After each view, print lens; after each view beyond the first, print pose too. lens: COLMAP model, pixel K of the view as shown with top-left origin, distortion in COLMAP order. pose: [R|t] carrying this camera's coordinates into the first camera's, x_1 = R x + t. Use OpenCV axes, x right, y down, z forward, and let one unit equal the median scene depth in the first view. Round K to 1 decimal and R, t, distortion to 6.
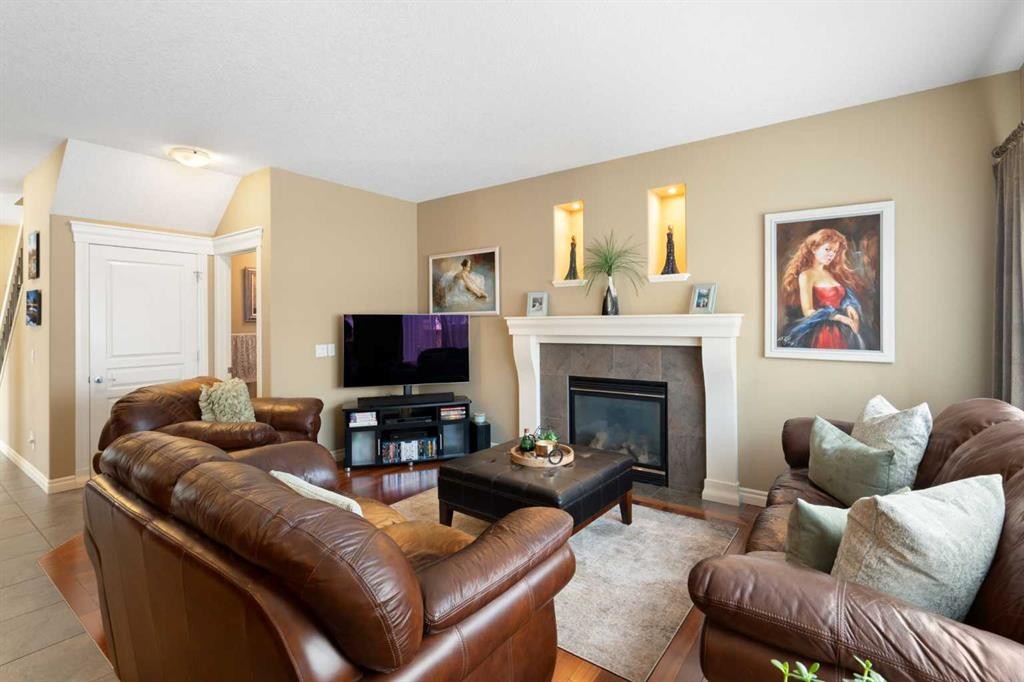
lens RADIAL K [[477.1, 0, 513.3], [0, 477.1, 318.5], [0, 0, 1]] dist [-0.000866, 0.000258]
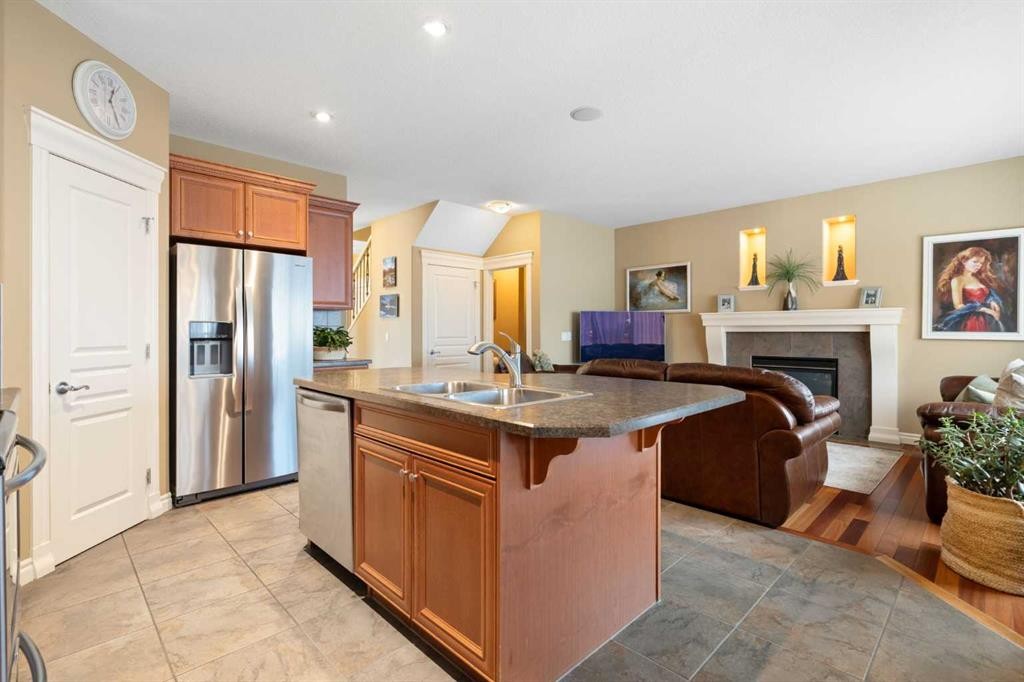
lens RADIAL K [[473.9, 0, 510.0], [0, 473.9, 331.9], [0, 0, 1]] dist [-0.000522, 0.000123]
pose [[0.985976, 0.009427, -0.166622, -0.385463], [-0.008200, 0.999934, 0.008053, 0.052706], [0.166687, -0.006574, 0.985988, -0.510896]]
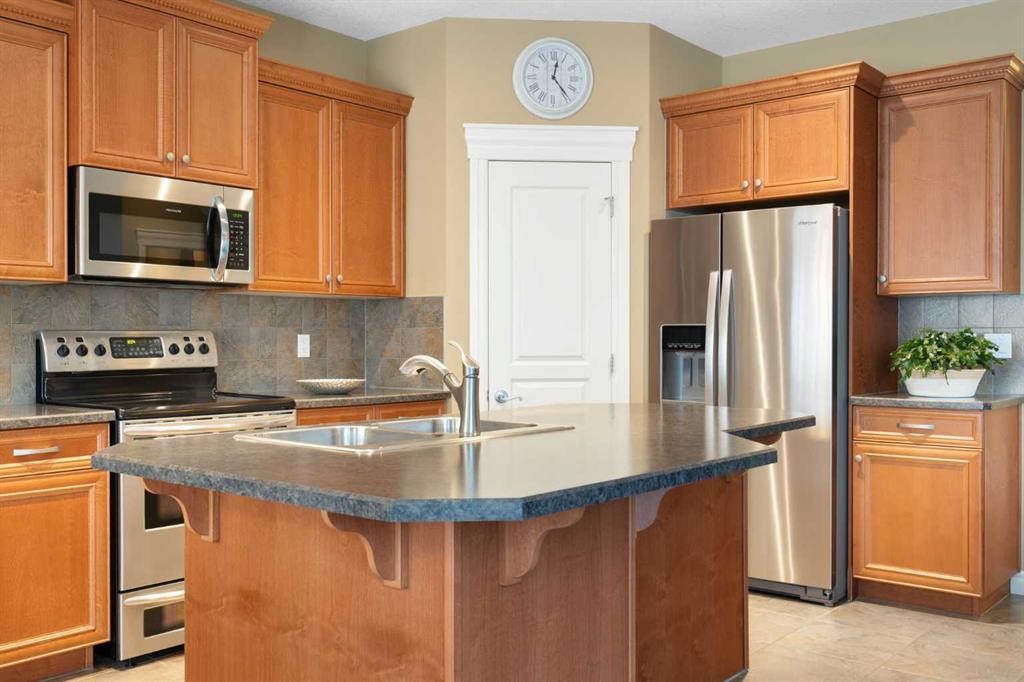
lens RADIAL K [[969.0, 0, 512.0], [0, 969.0, 341.0], [0, 0, 1]] dist [0.002137, 0.000045]
pose [[-0.074569, 0.011902, -0.997145, 0.163080], [0.005604, 0.999918, 0.011516, 0.050449], [0.997200, -0.004729, -0.074630, 0.105106]]
